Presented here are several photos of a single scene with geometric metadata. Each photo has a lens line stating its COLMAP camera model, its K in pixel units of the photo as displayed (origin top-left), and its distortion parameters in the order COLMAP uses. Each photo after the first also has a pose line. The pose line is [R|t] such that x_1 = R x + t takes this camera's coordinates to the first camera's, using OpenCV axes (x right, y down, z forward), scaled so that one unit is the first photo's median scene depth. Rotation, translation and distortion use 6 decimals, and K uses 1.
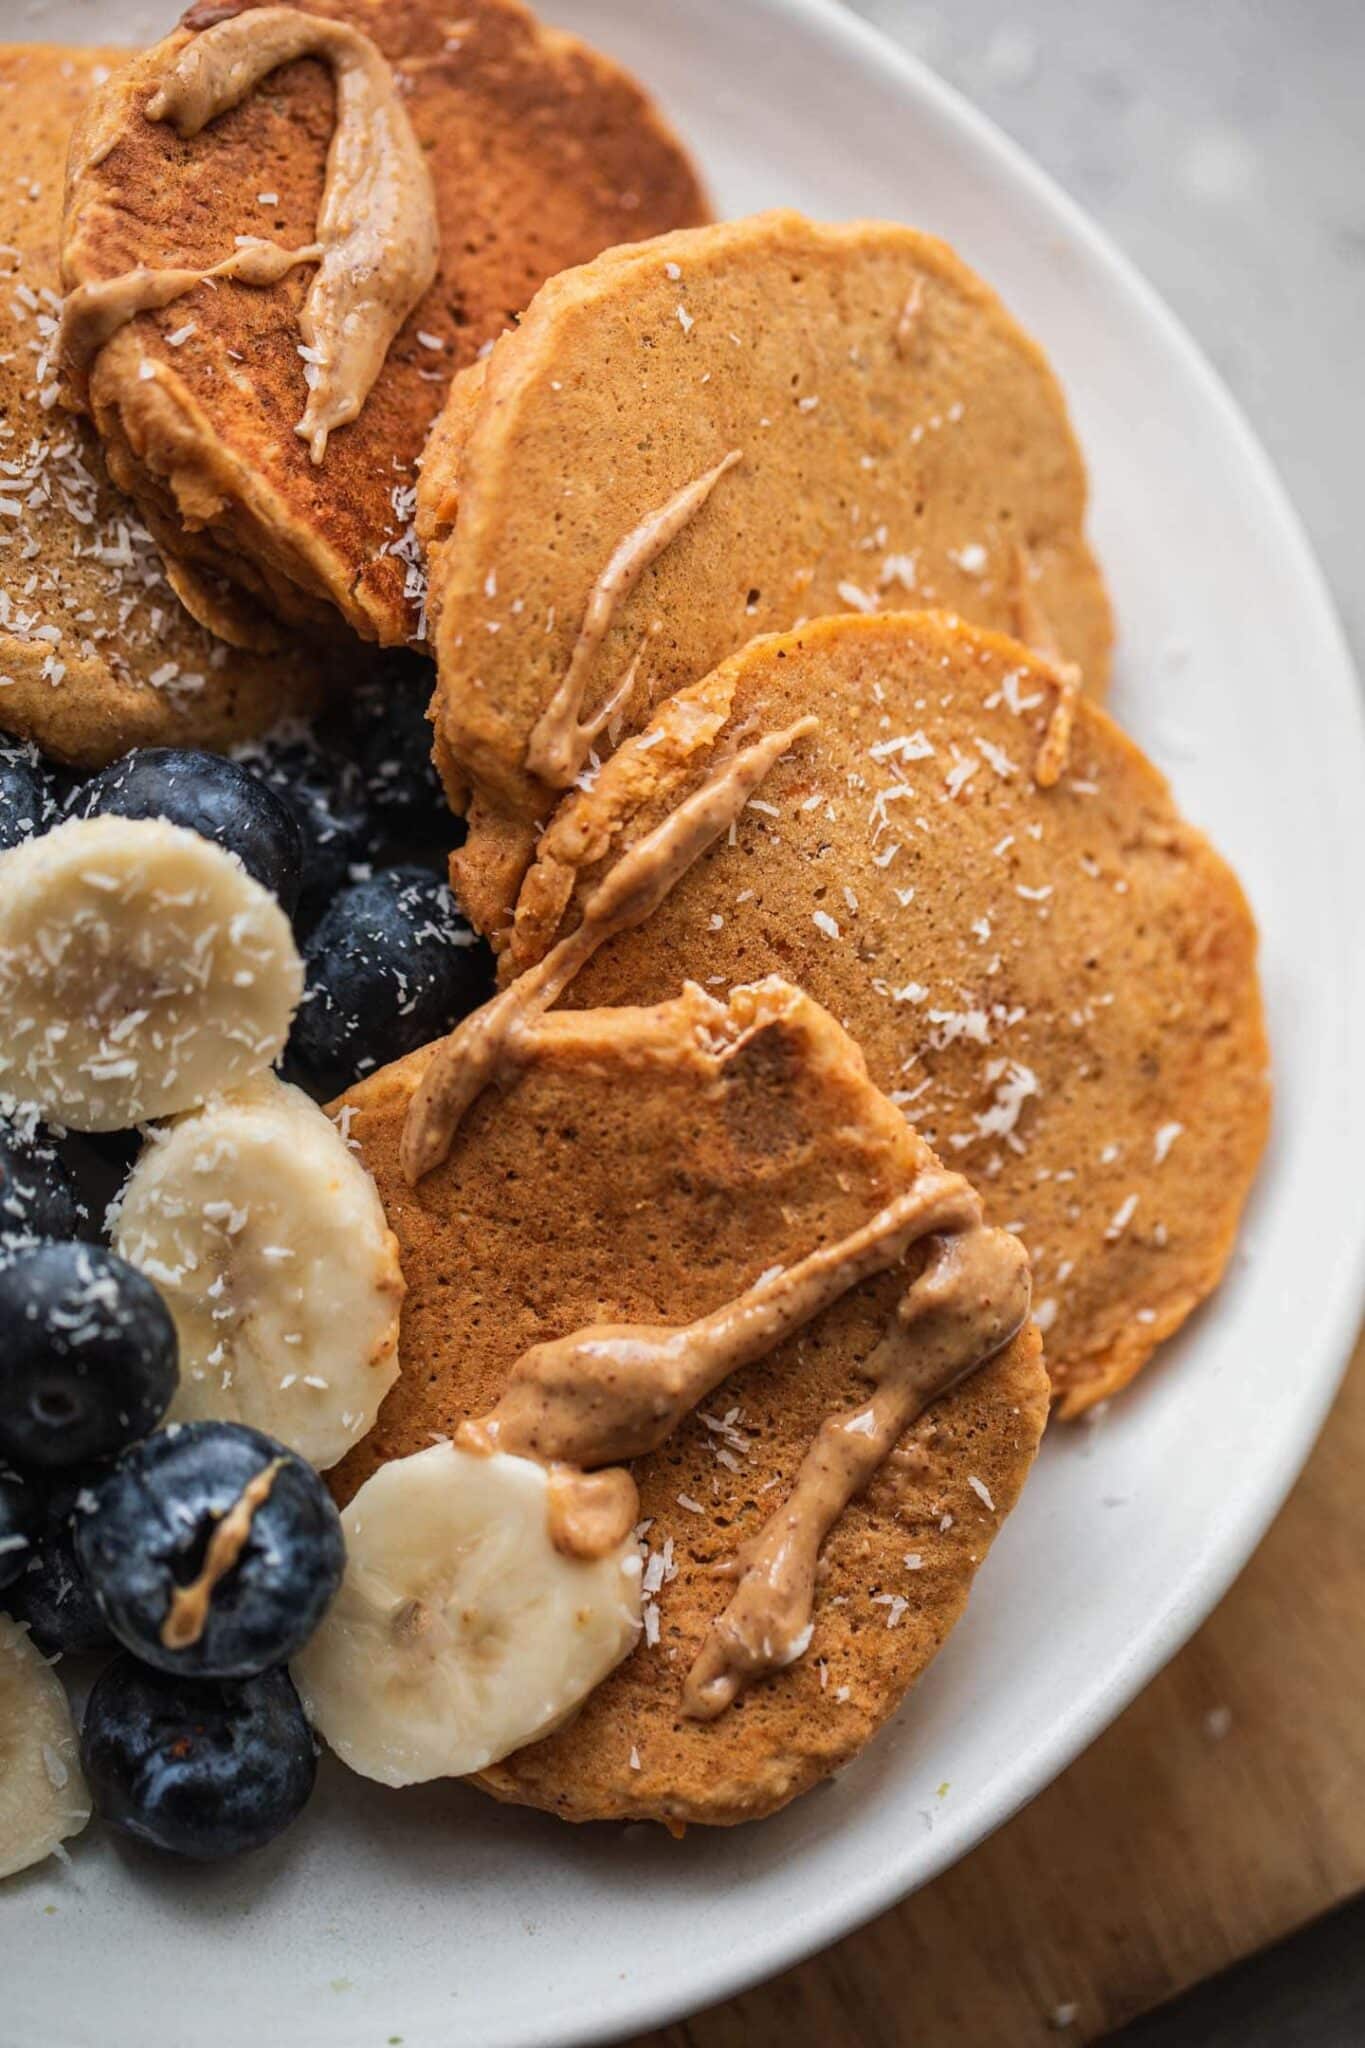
lens RADIAL K [[7052.0, 0, 677.0], [0, 7052.0, 1035.8], [0, 0, 1]] dist [0.029572, 0.000000]
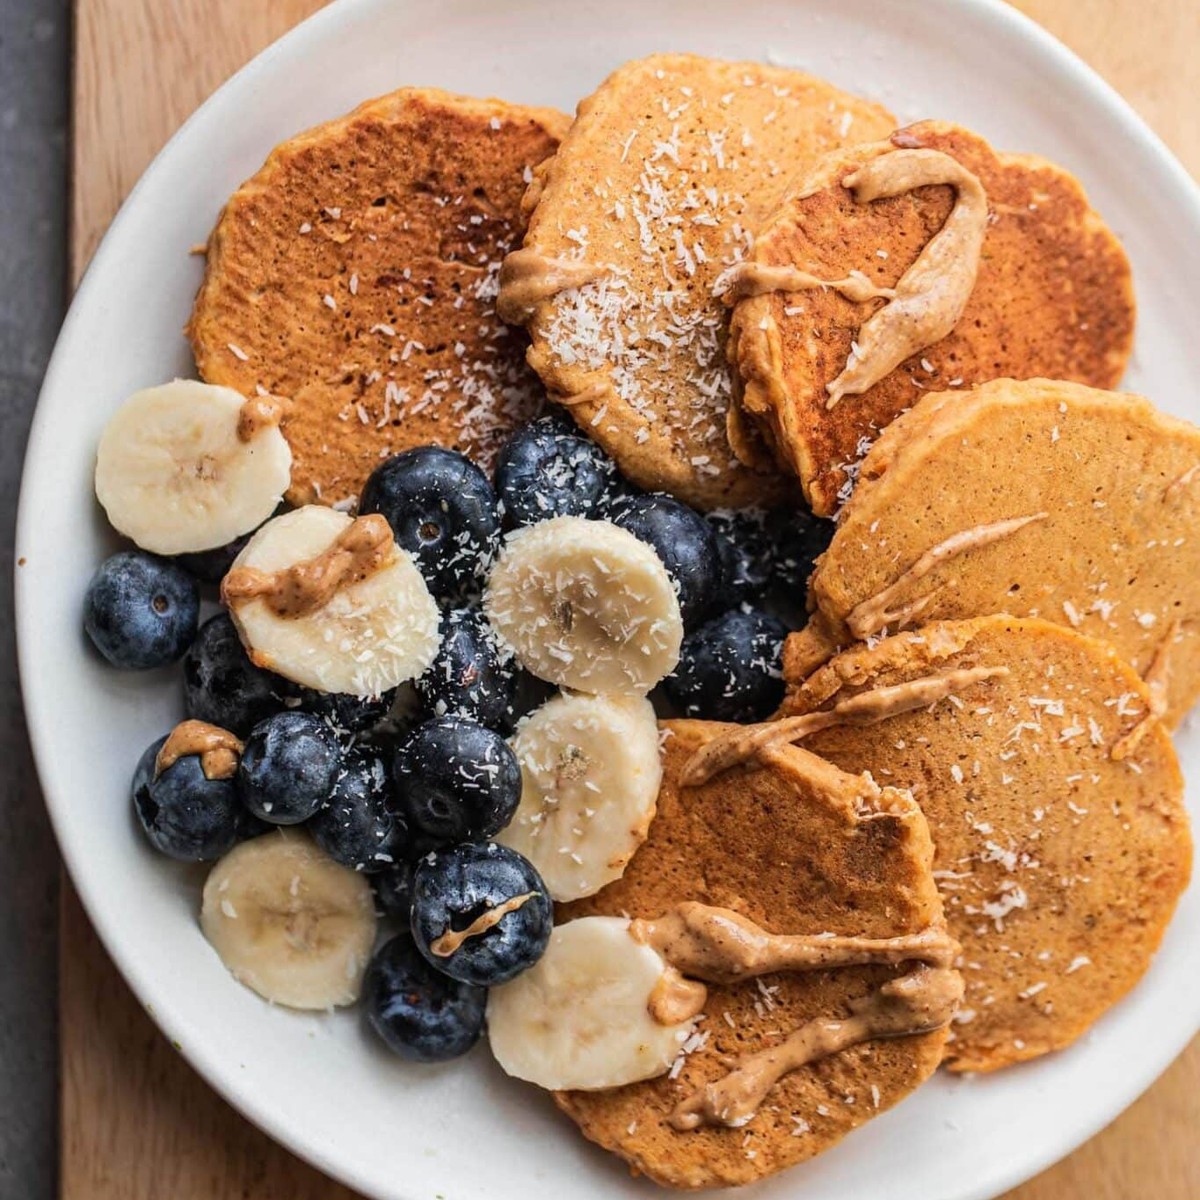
lens RADIAL K [[6008.8, 0, 544.0], [0, 6008.8, 653.6], [0, 0, 1]] dist [0.097646, 0.000000]
pose [[0.866832, 0.492284, -0.079111, 0.035889], [-0.474313, 0.863079, 0.173554, -0.253929], [0.153717, -0.112919, 0.981642, -0.483065]]
